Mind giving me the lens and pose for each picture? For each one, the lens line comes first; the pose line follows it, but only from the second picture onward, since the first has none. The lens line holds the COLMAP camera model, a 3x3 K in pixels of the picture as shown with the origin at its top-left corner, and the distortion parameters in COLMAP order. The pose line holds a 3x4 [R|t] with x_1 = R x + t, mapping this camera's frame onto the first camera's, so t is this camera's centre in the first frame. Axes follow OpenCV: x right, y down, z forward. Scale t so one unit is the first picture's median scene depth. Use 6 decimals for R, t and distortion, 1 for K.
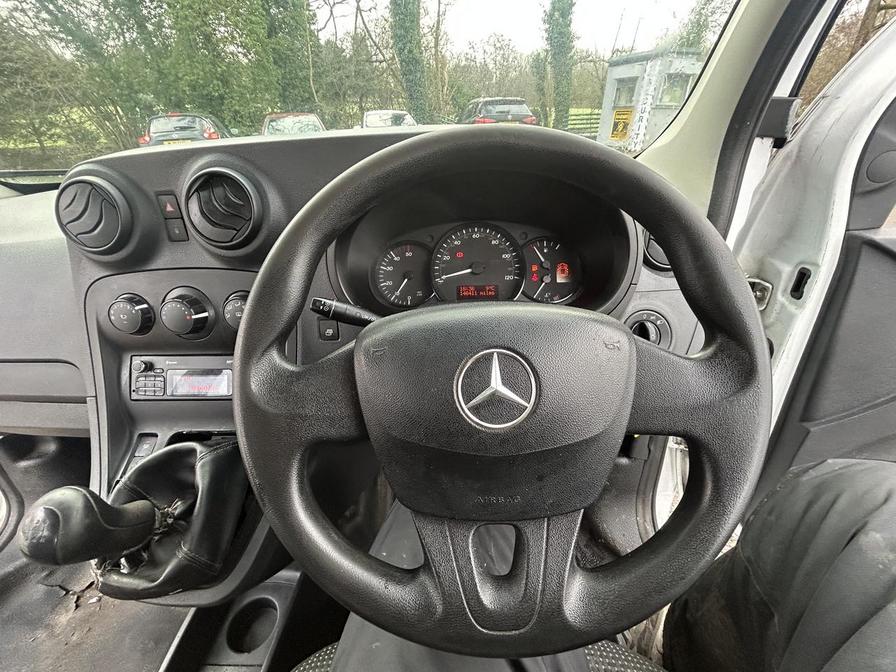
lens RADIAL K [[363.1, 0, 448.0], [0, 363.1, 336.9], [0, 0, 1]] dist [-0.001773, 0.000667]
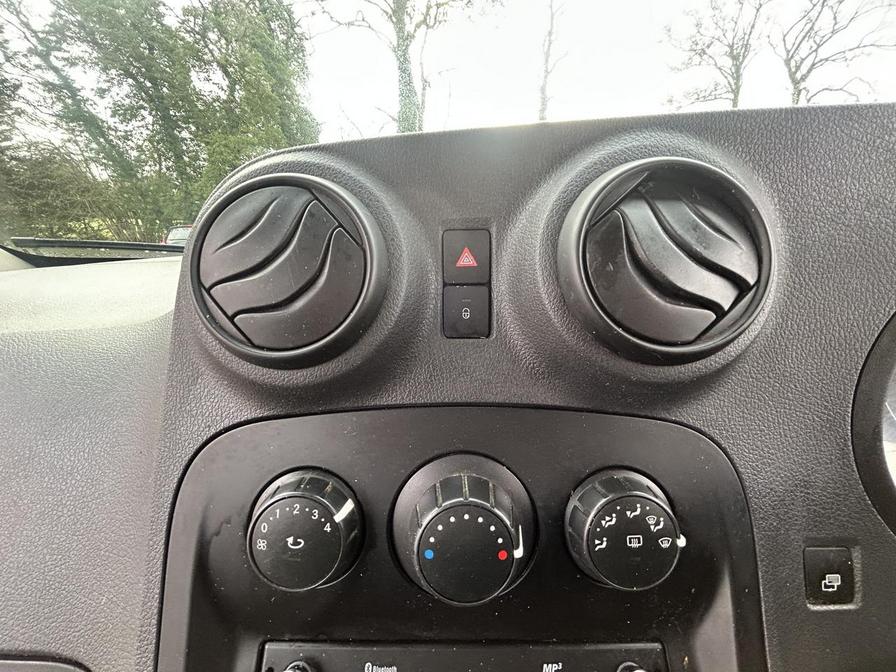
lens RADIAL K [[363.1, 0, 447.2], [0, 363.1, 336.9], [0, 0, 1]] dist [-0.001773, 0.000667]
pose [[0.998756, 0.028572, 0.040865, -0.415112], [-0.015879, 0.959127, -0.282530, -0.080349], [-0.047267, 0.281529, 0.958388, 0.326042]]
